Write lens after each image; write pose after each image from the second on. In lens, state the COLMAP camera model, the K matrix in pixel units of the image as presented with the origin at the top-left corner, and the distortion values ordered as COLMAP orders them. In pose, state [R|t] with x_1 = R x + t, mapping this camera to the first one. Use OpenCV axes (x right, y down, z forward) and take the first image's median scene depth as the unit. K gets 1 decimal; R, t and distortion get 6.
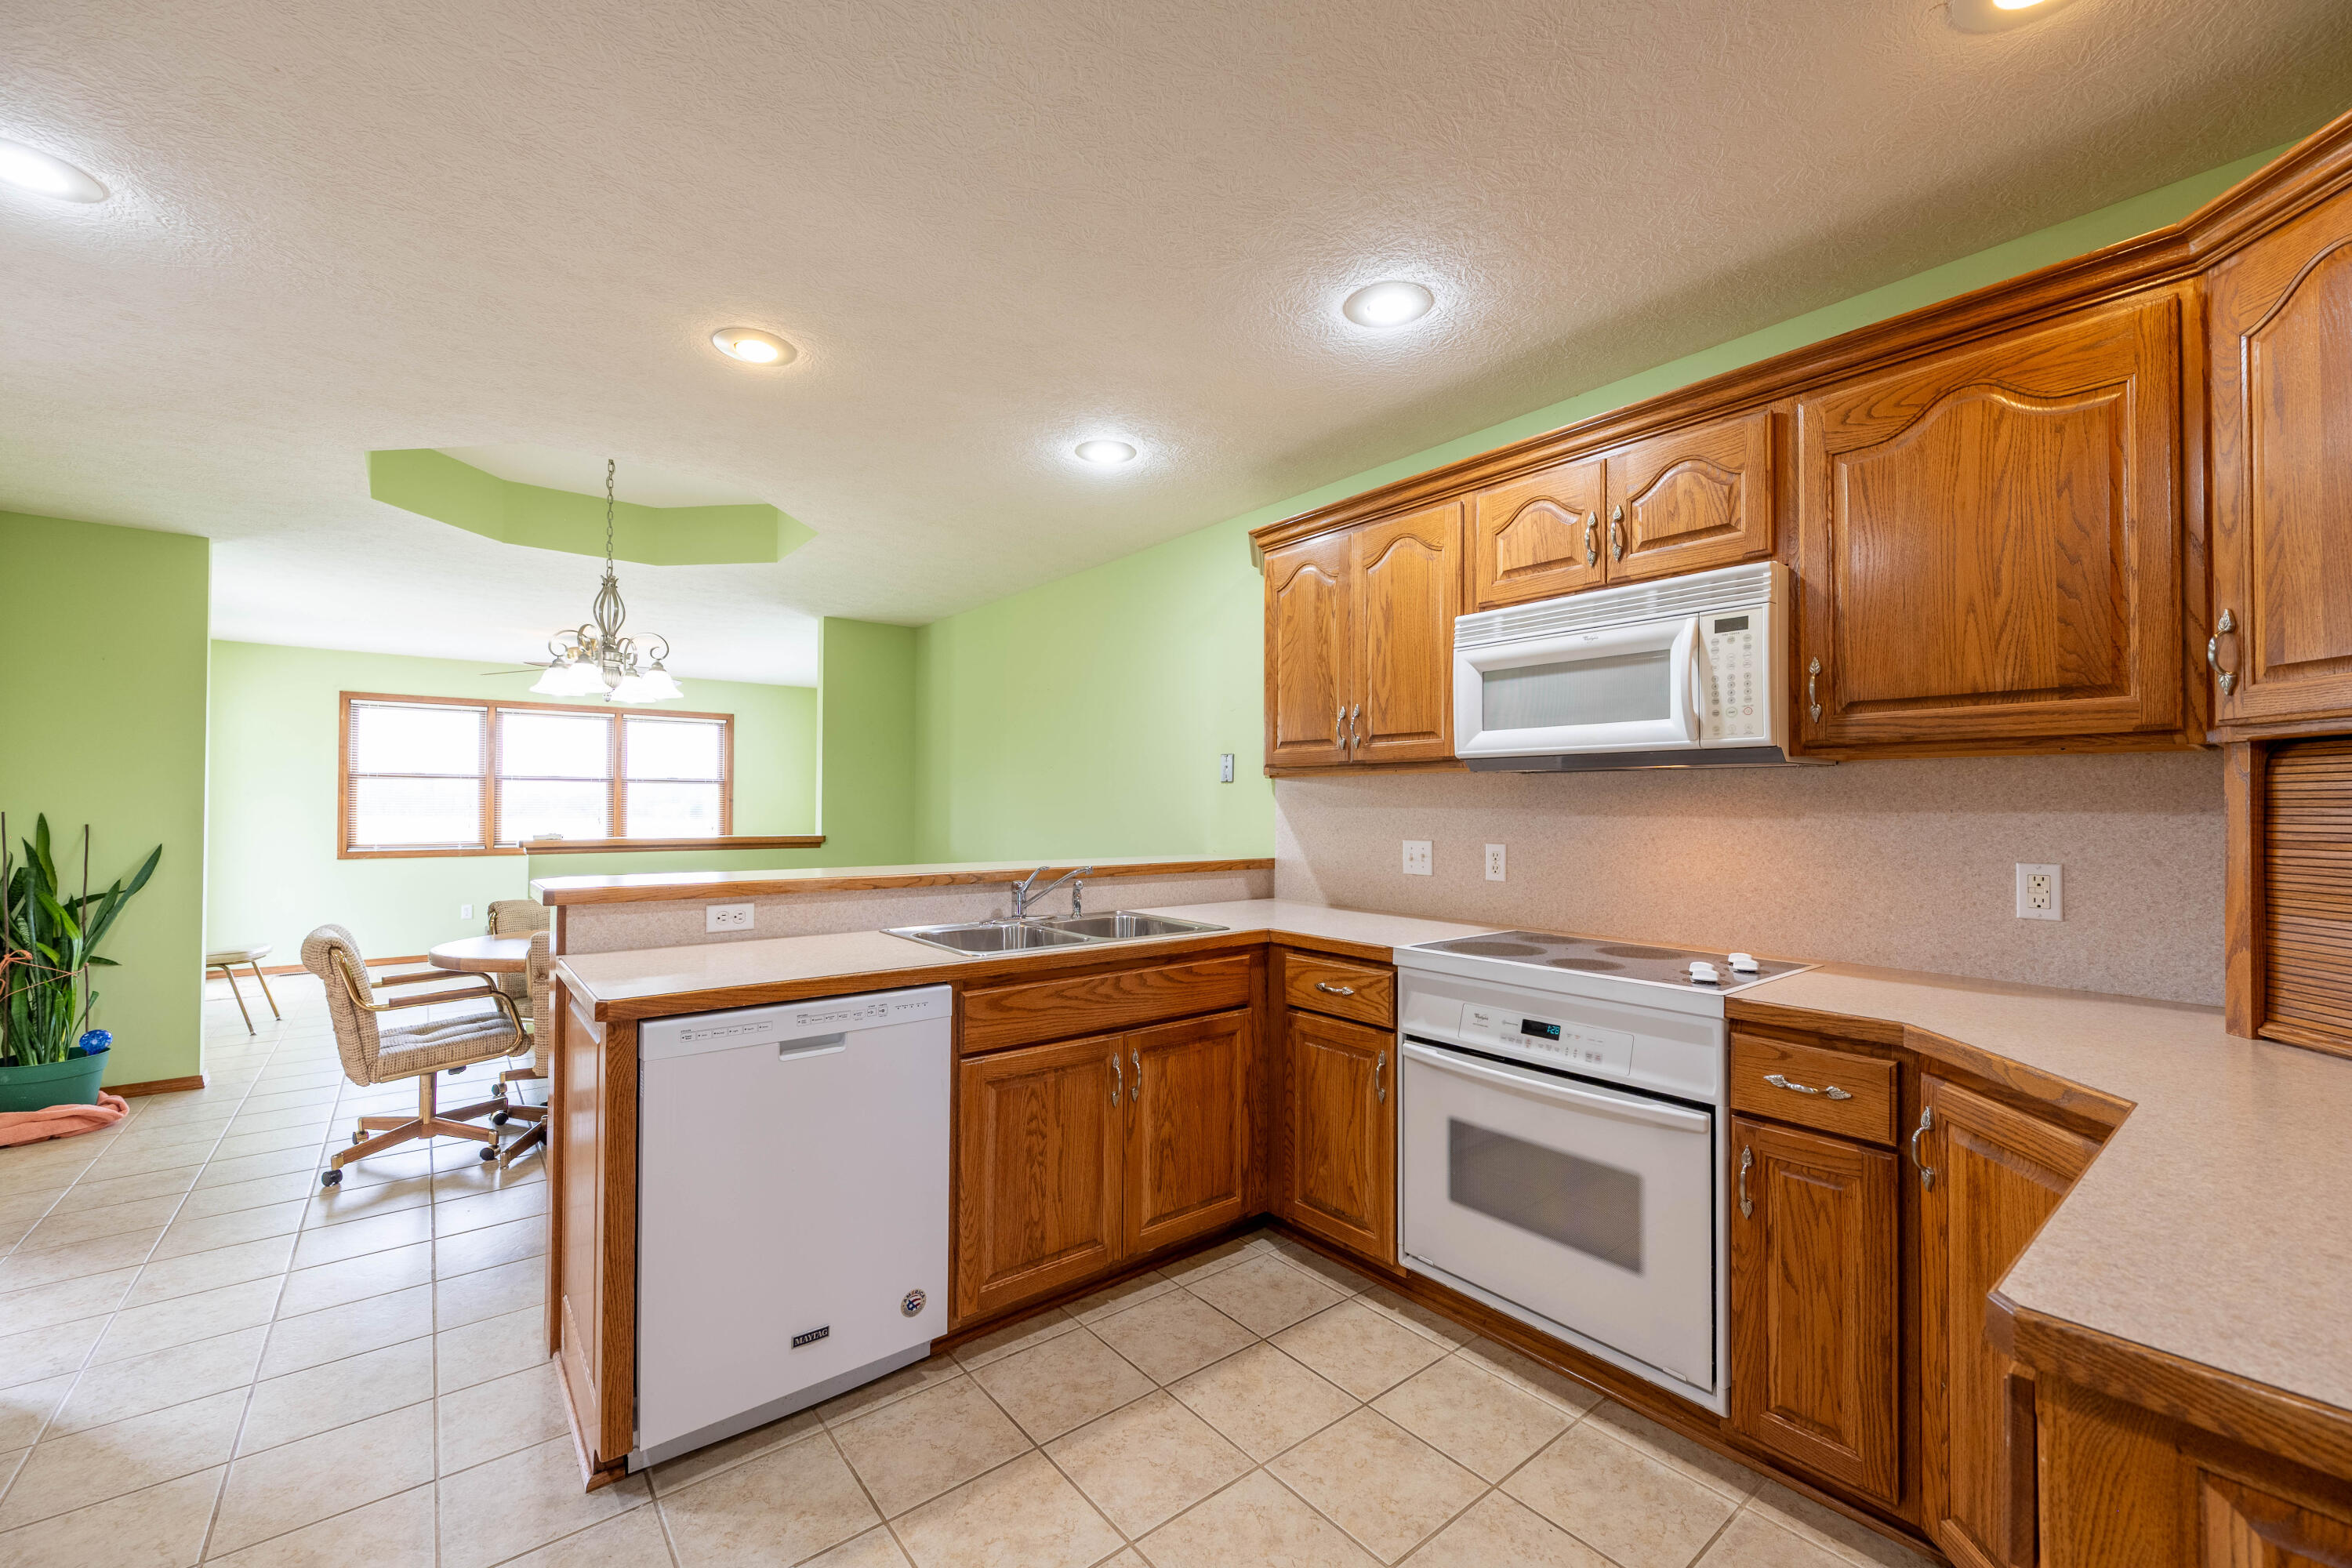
lens RADIAL K [[946.0, 0, 1184.6], [0, 946.0, 790.6], [0, 0, 1]] dist [0.000142, -0.000466]
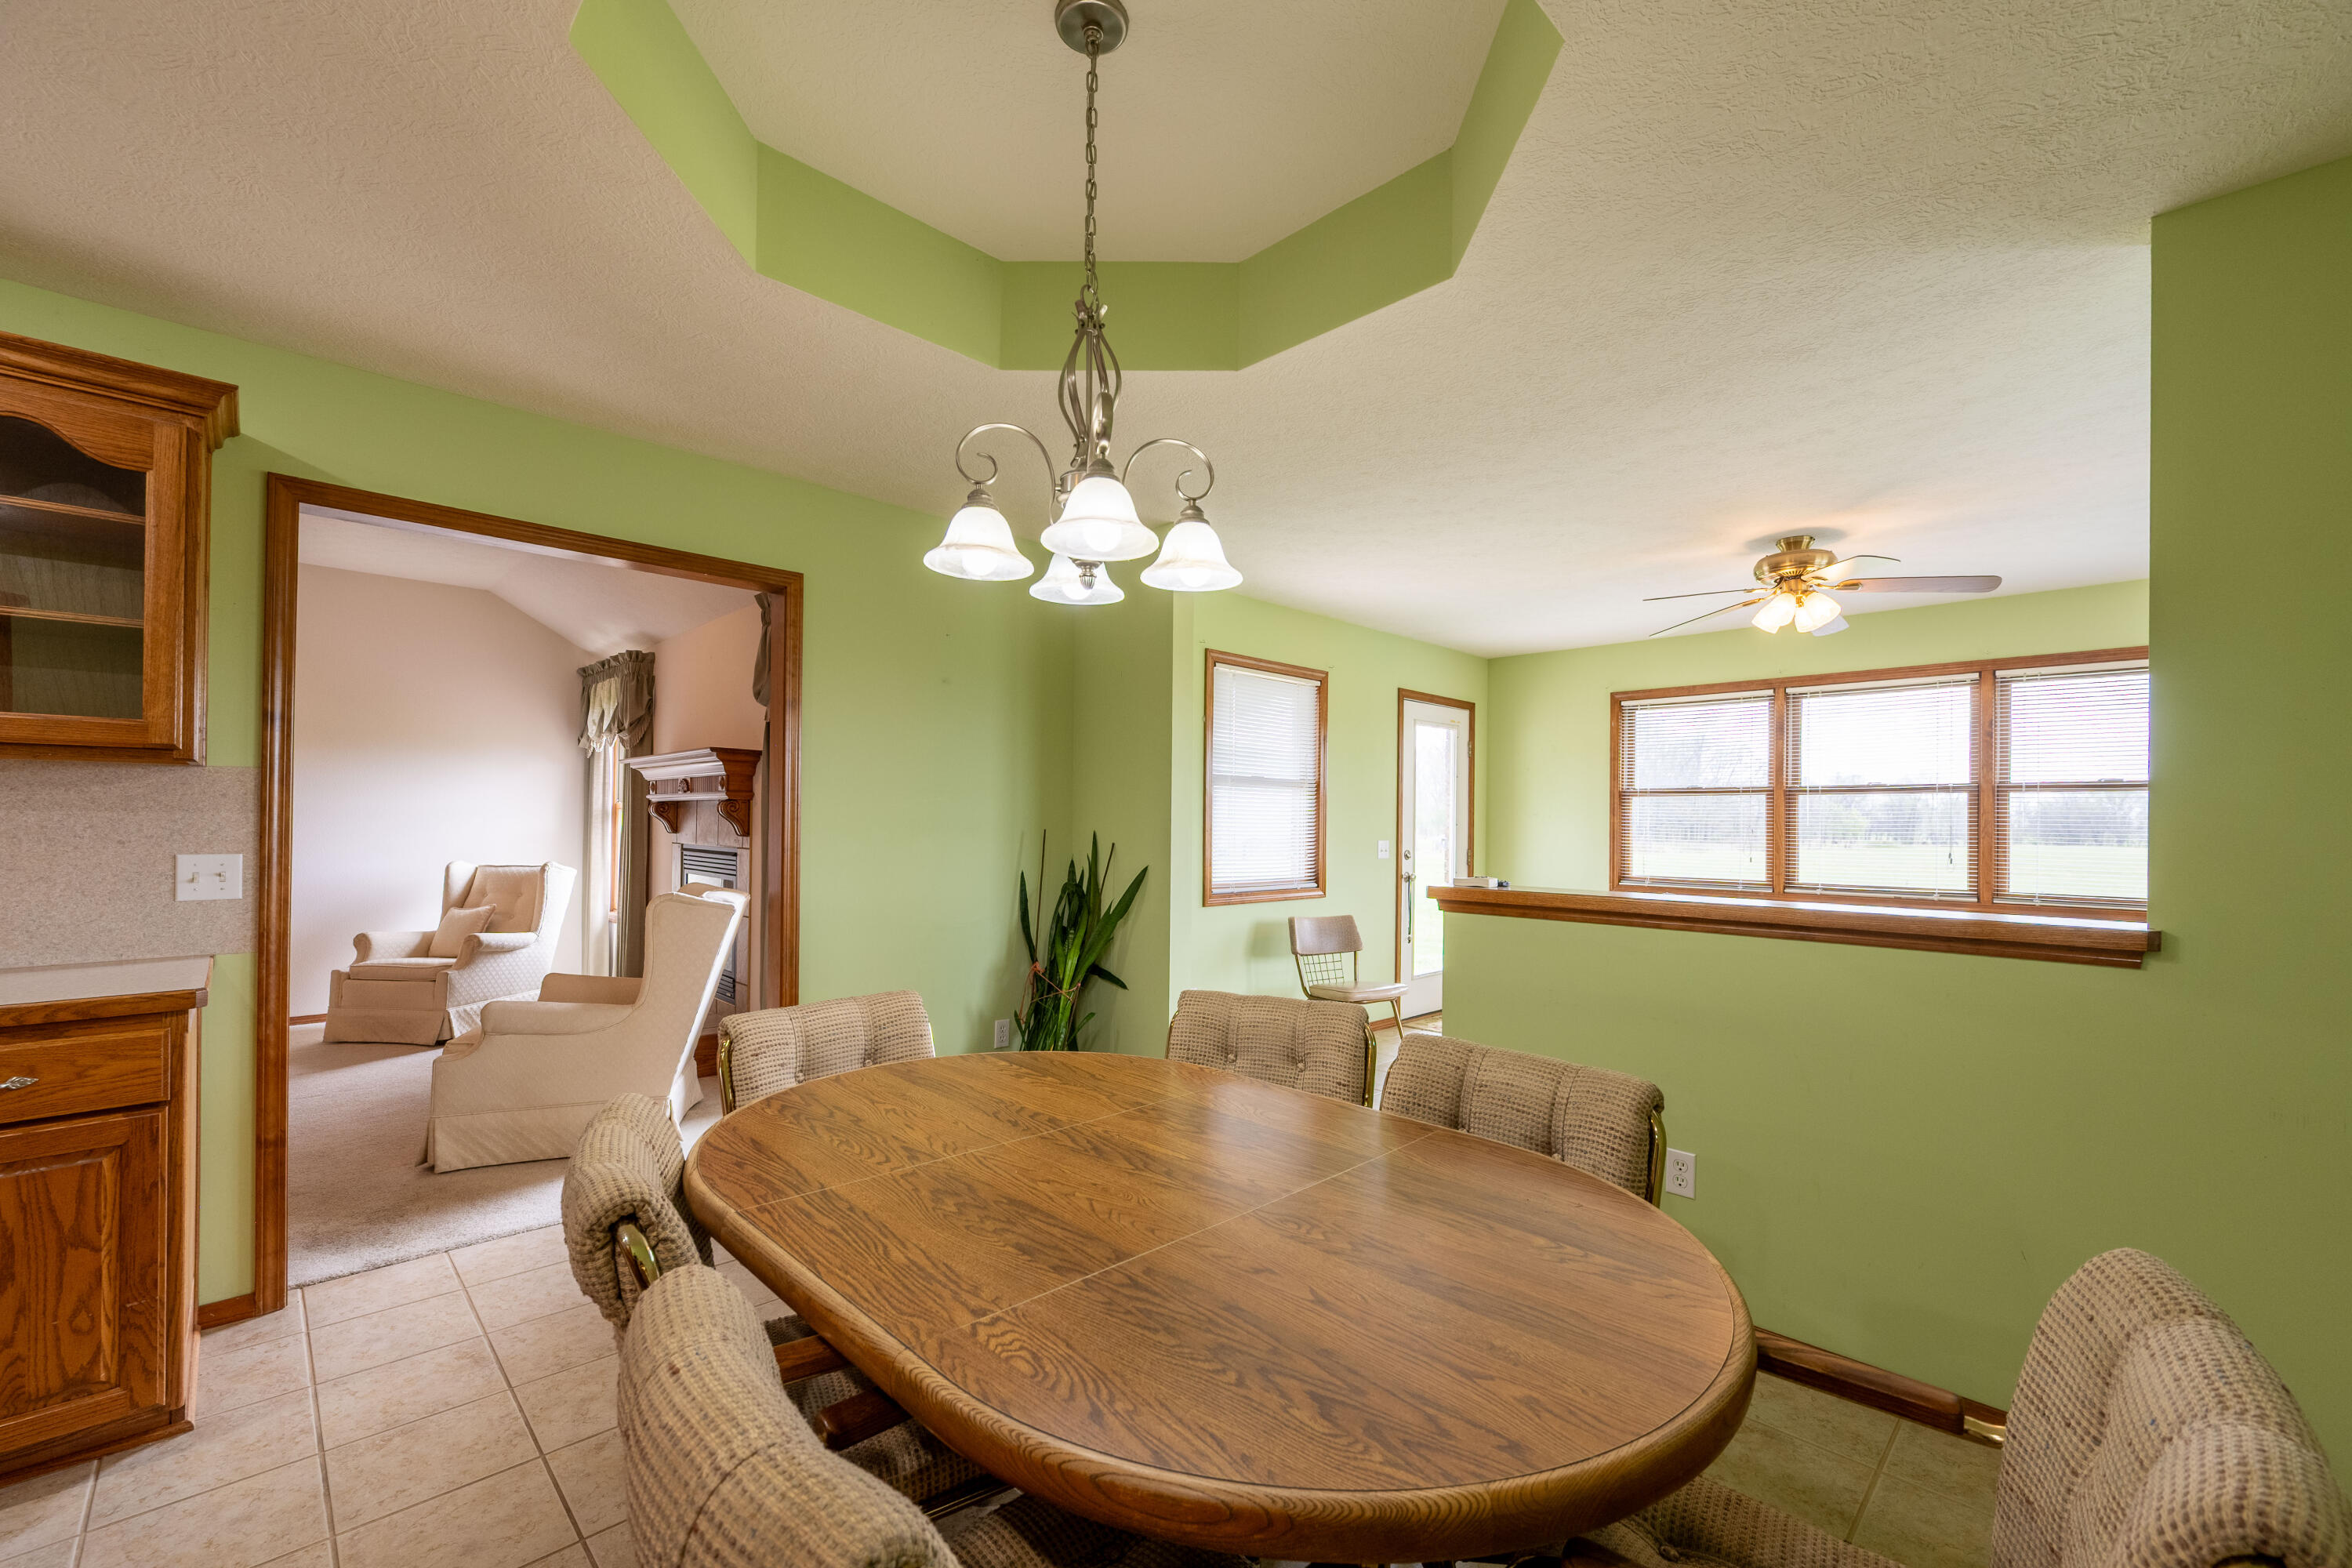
lens RADIAL K [[946.0, 0, 1168.6], [0, 946.0, 806.0], [0, 0, 1]] dist [0.000142, -0.000466]
pose [[0.091693, -0.019861, -0.995589, -0.253757], [0.005824, 0.999795, -0.019408, 0.027282], [0.995770, -0.004018, 0.091790, 1.545291]]
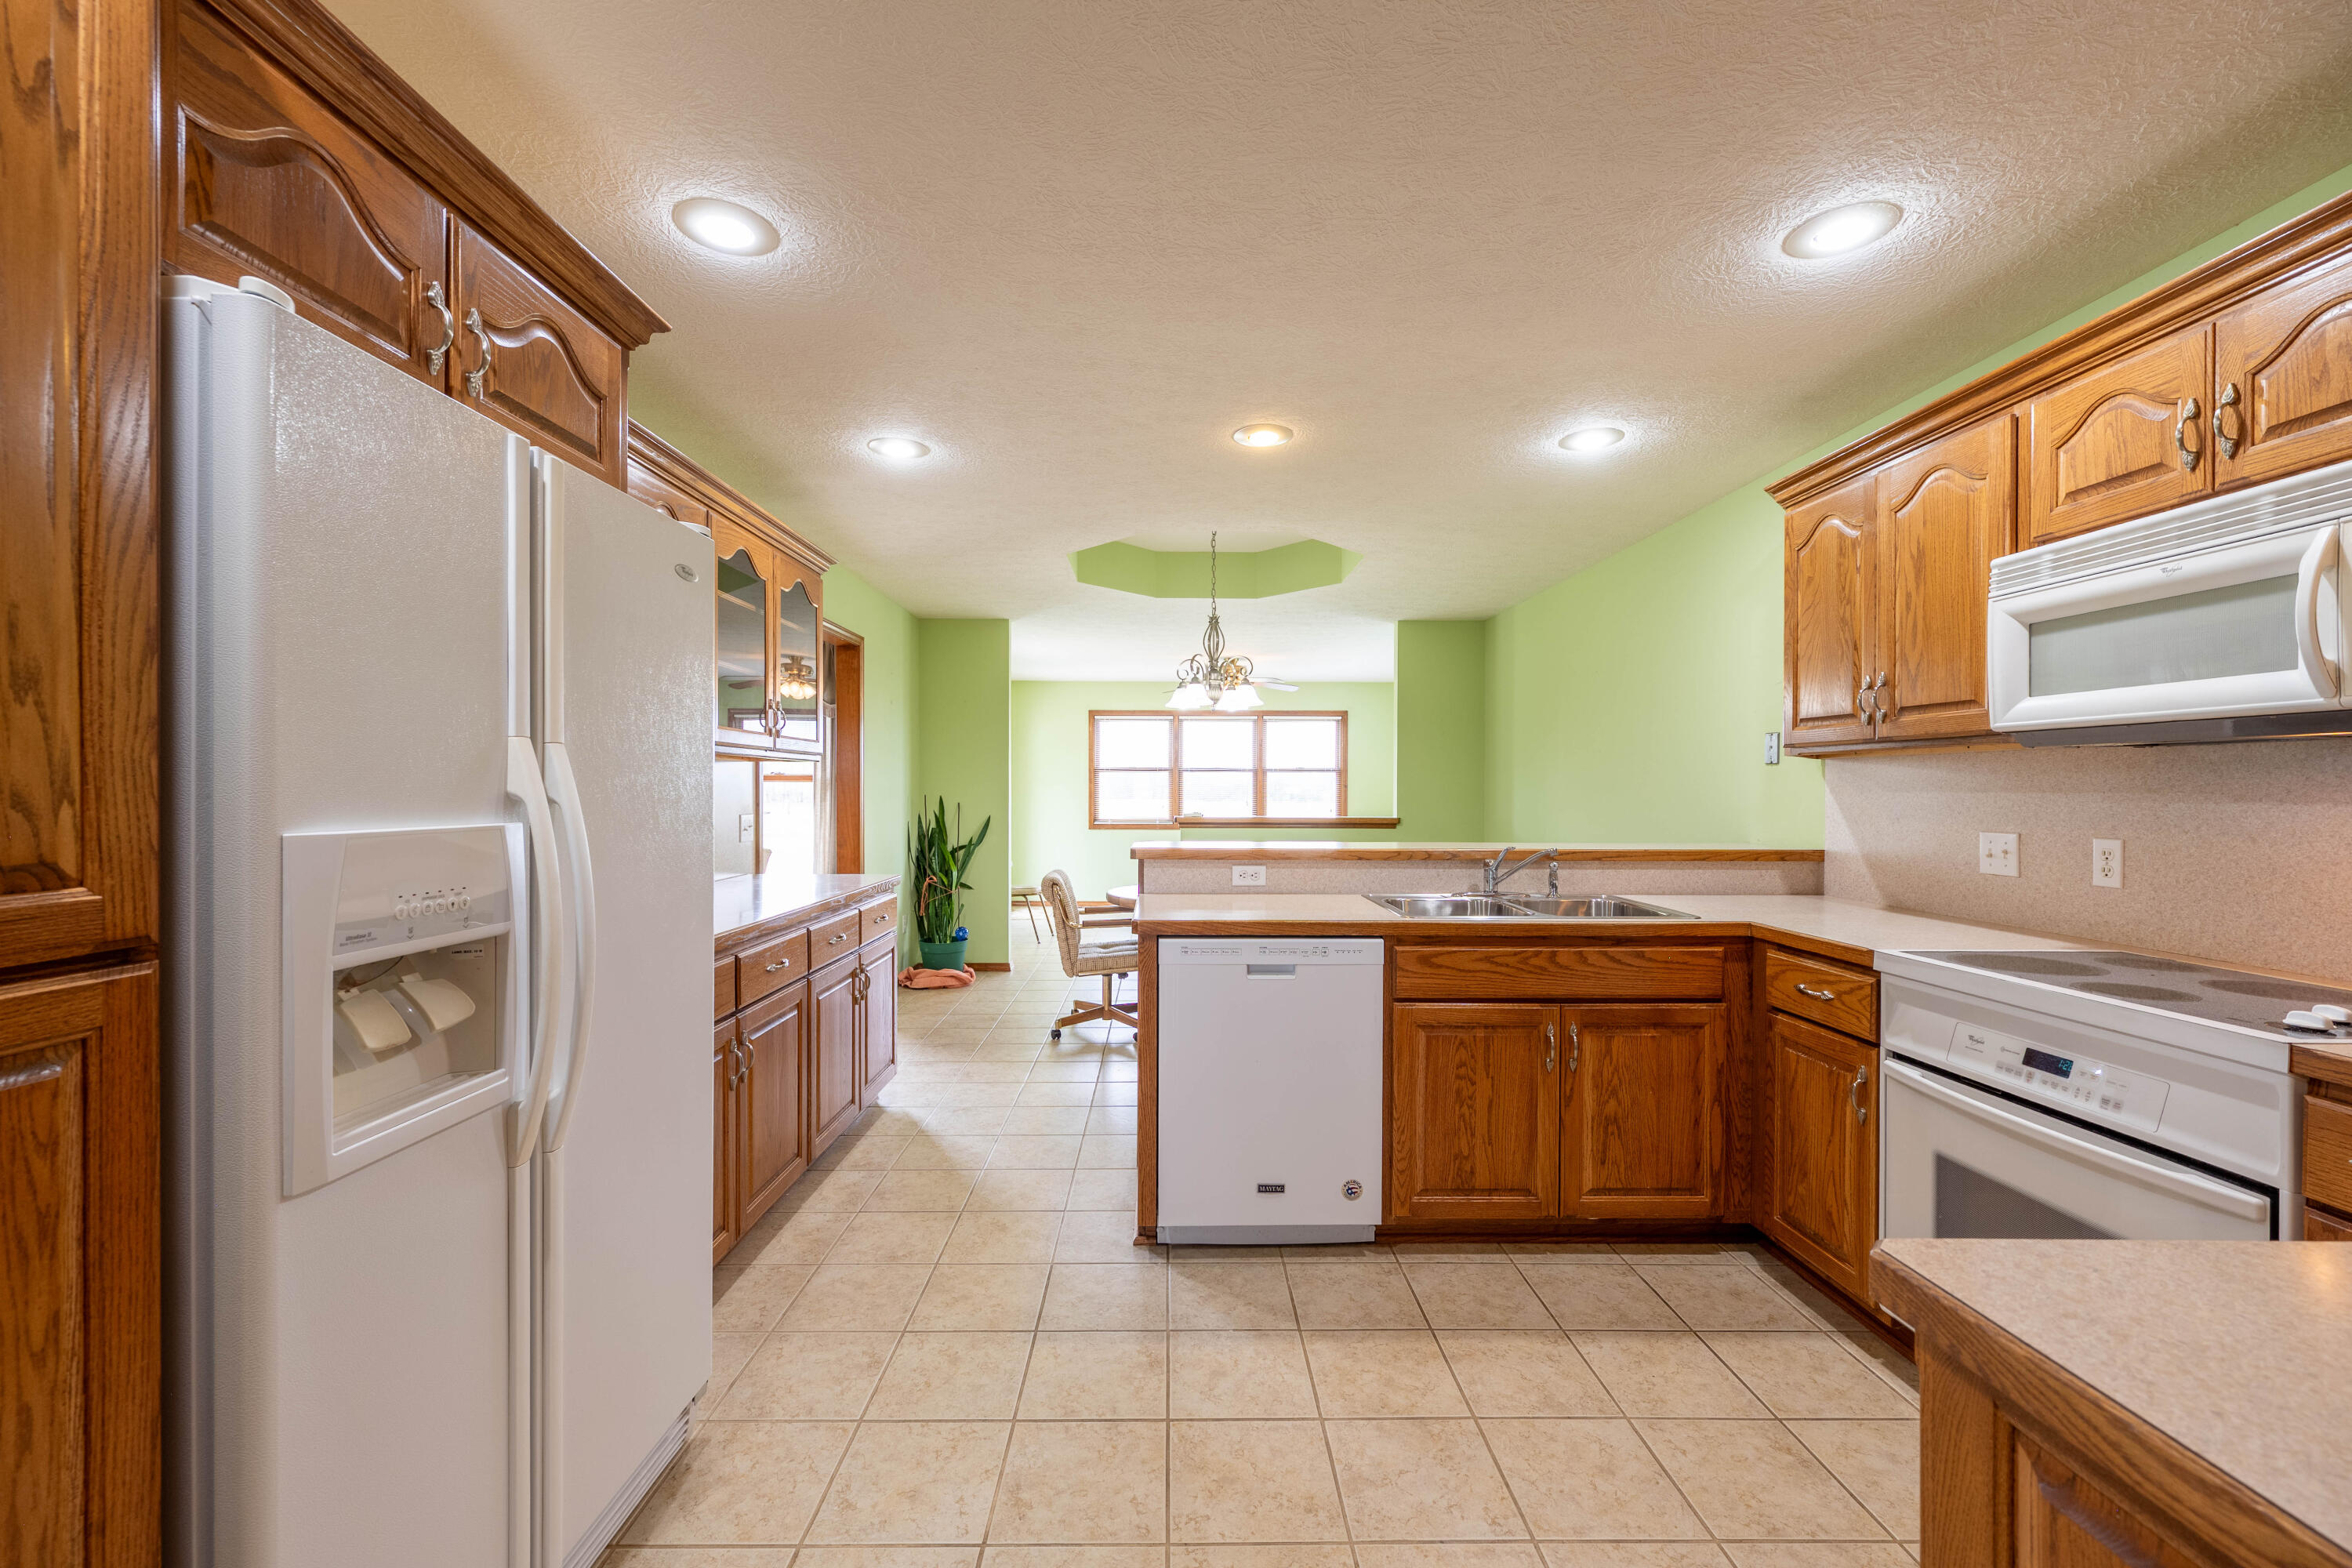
lens RADIAL K [[946.0, 0, 1164.2], [0, 946.0, 786.8], [0, 0, 1]] dist [0.000142, -0.000466]
pose [[0.778062, -0.004211, -0.628173, 0.243112], [0.011540, 0.999905, 0.007591, -0.000910], [0.628081, -0.013156, 0.778037, -0.093078]]
